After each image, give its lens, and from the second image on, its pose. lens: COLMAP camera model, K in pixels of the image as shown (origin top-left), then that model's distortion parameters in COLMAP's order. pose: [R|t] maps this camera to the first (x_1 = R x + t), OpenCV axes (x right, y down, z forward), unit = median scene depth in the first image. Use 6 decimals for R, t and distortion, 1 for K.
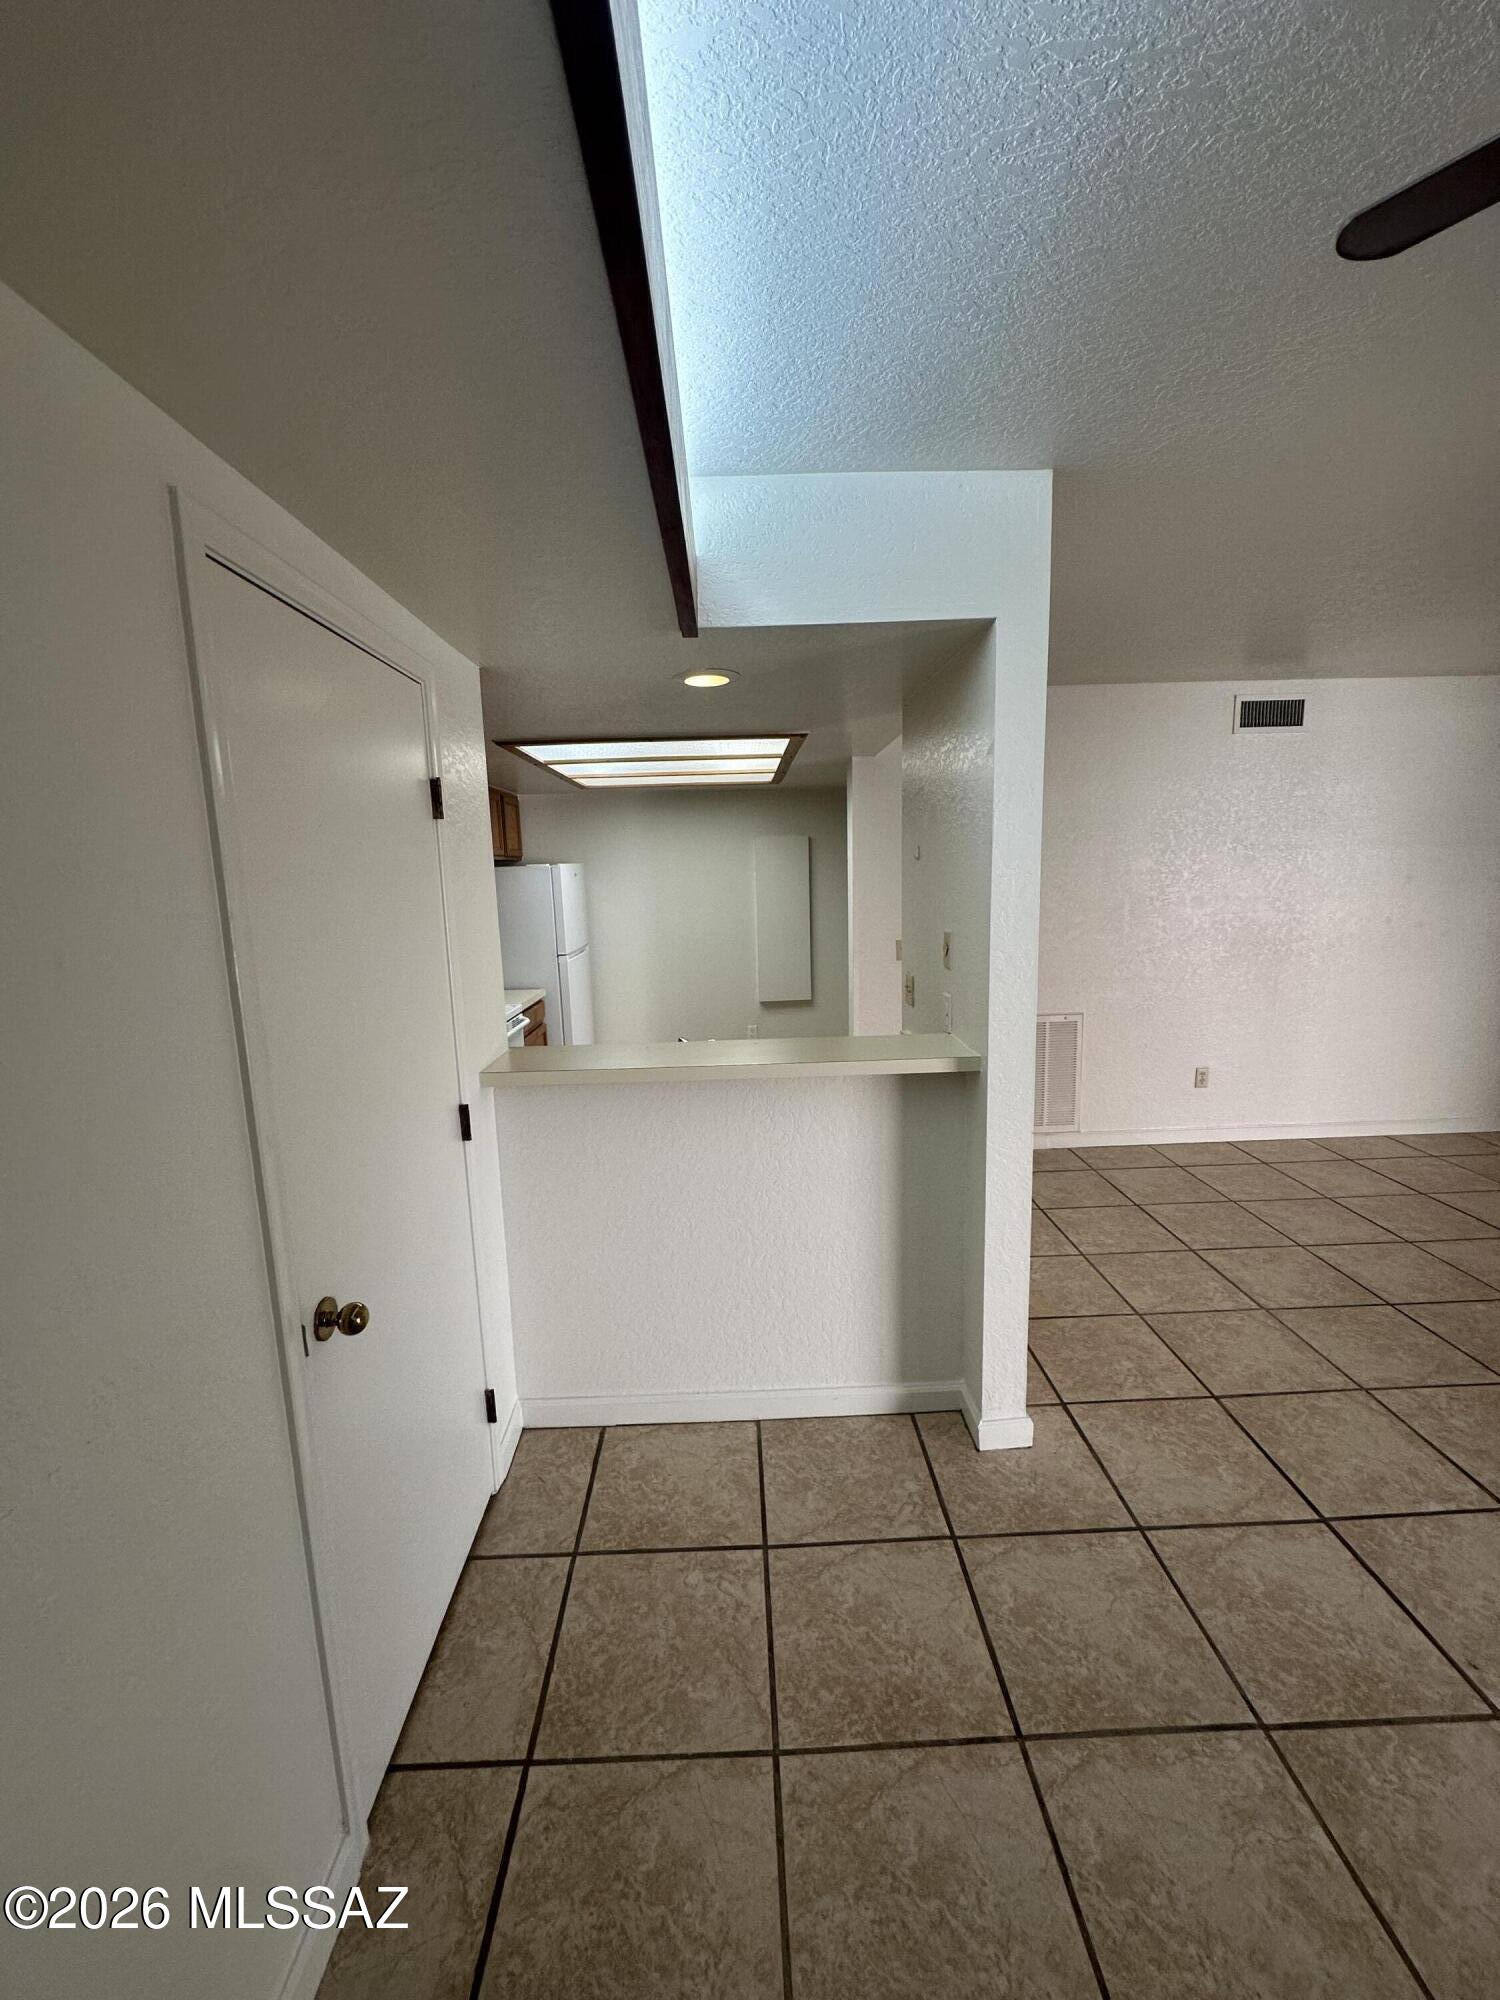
lens RADIAL K [[773.7, 0, 743.8], [0, 773.7, 1045.7], [0, 0, 1]] dist [-0.037166, 0.009080]
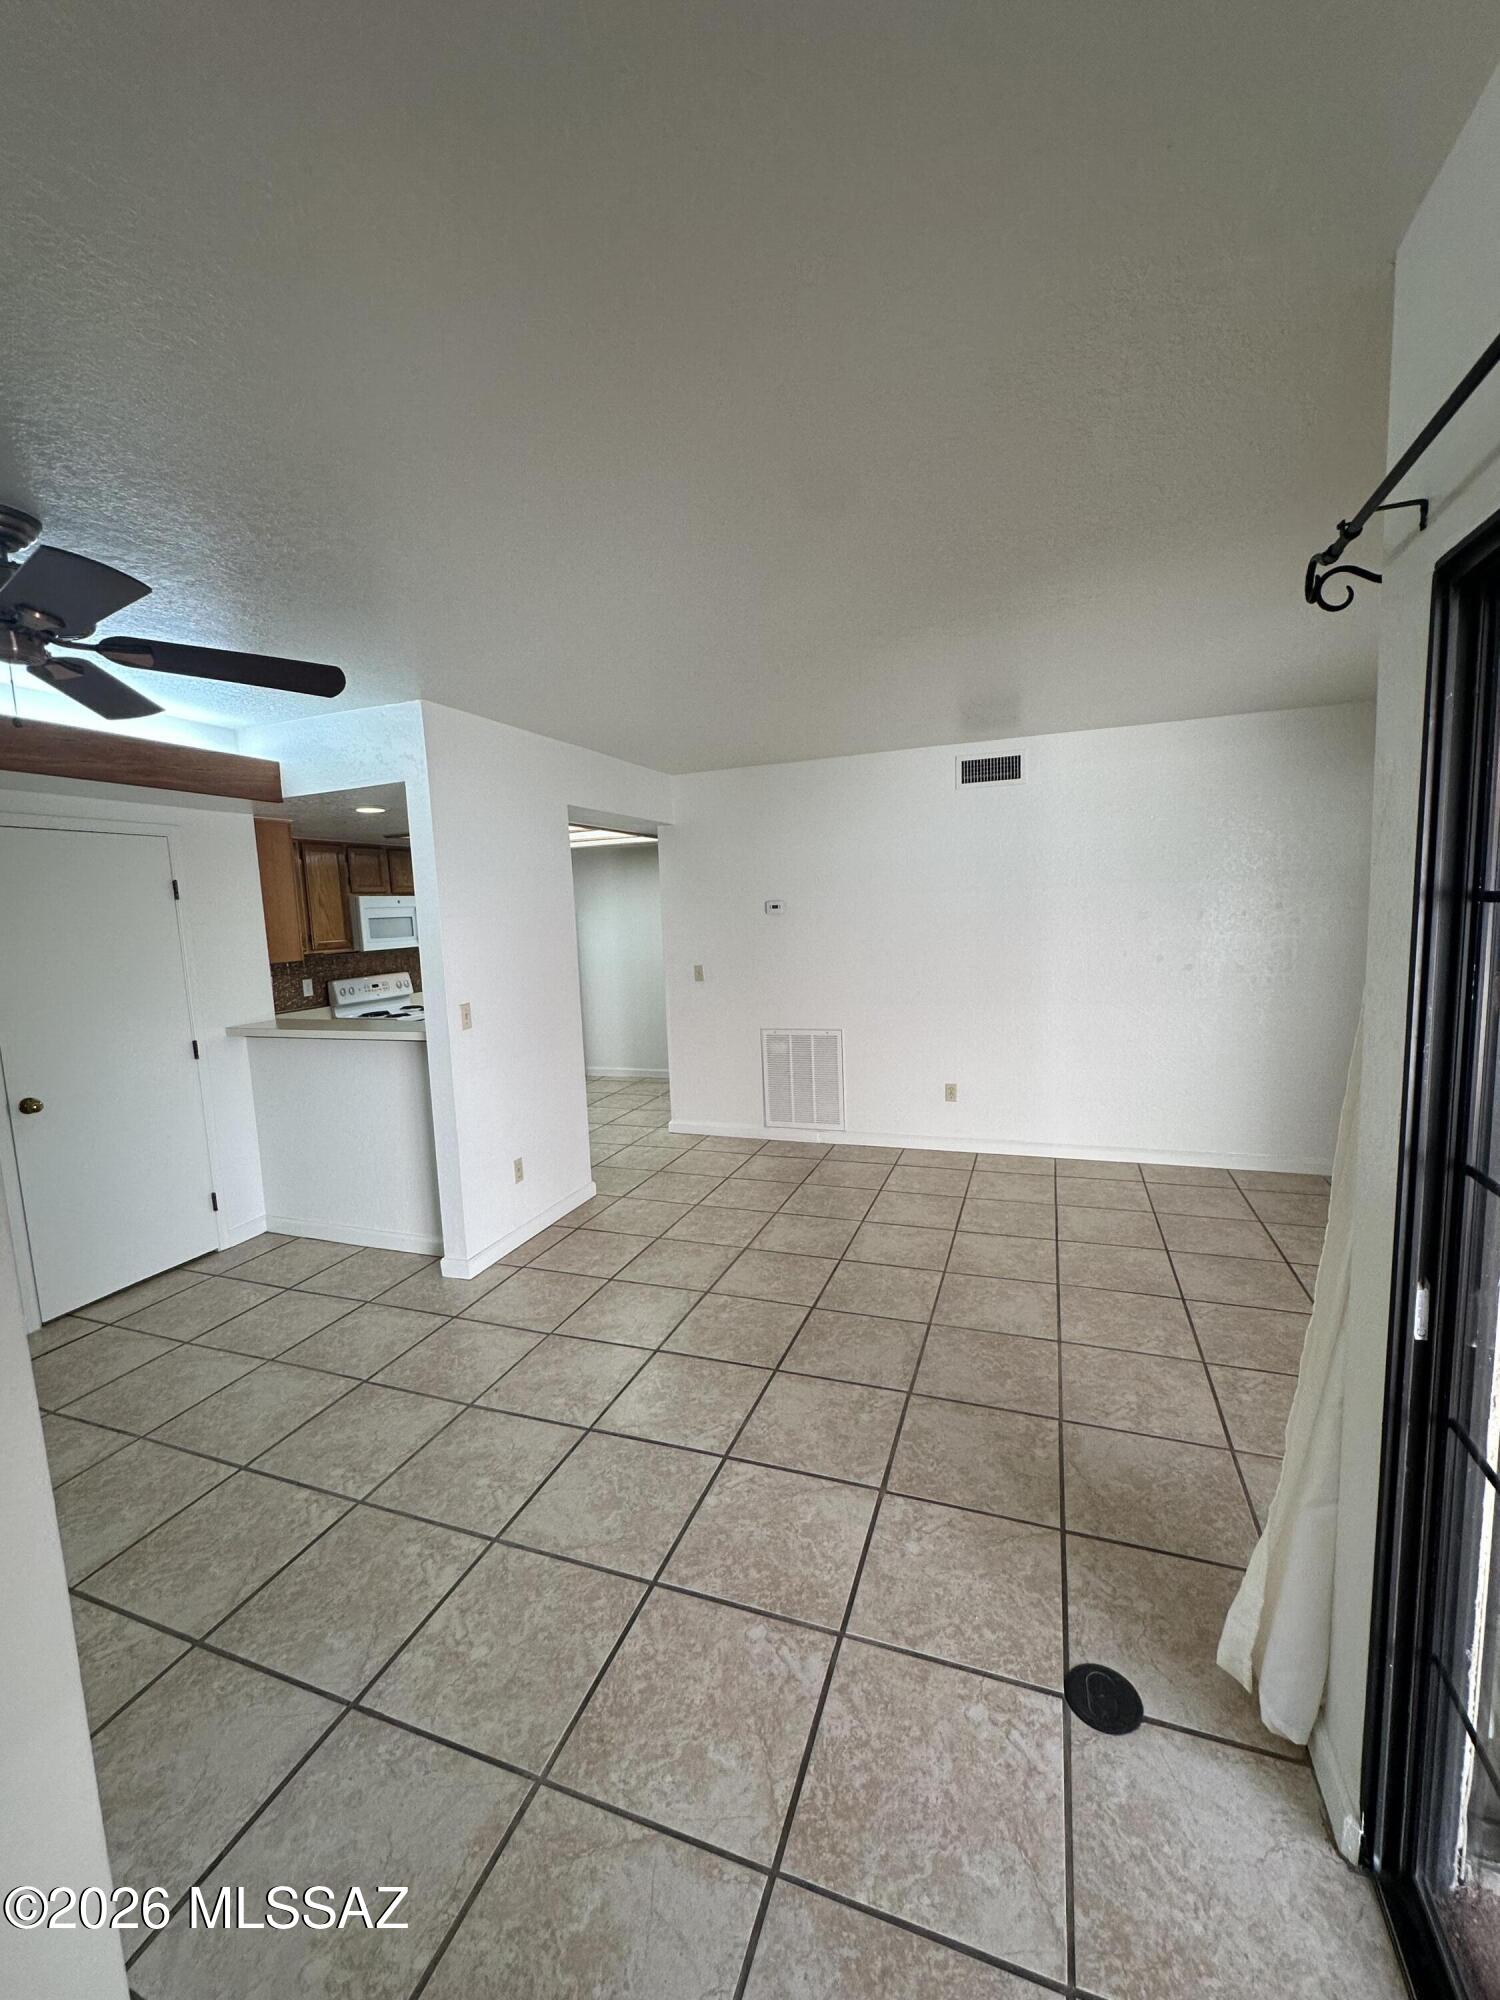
lens RADIAL K [[805.3, 0, 750.5], [0, 805.3, 995.2], [0, 0, 1]] dist [-0.003233, 0.000612]
pose [[0.930936, 0.029471, -0.363992, 1.000238], [-0.065201, 0.994136, -0.086265, 0.031204], [0.359315, 0.104039, 0.927399, -0.263487]]
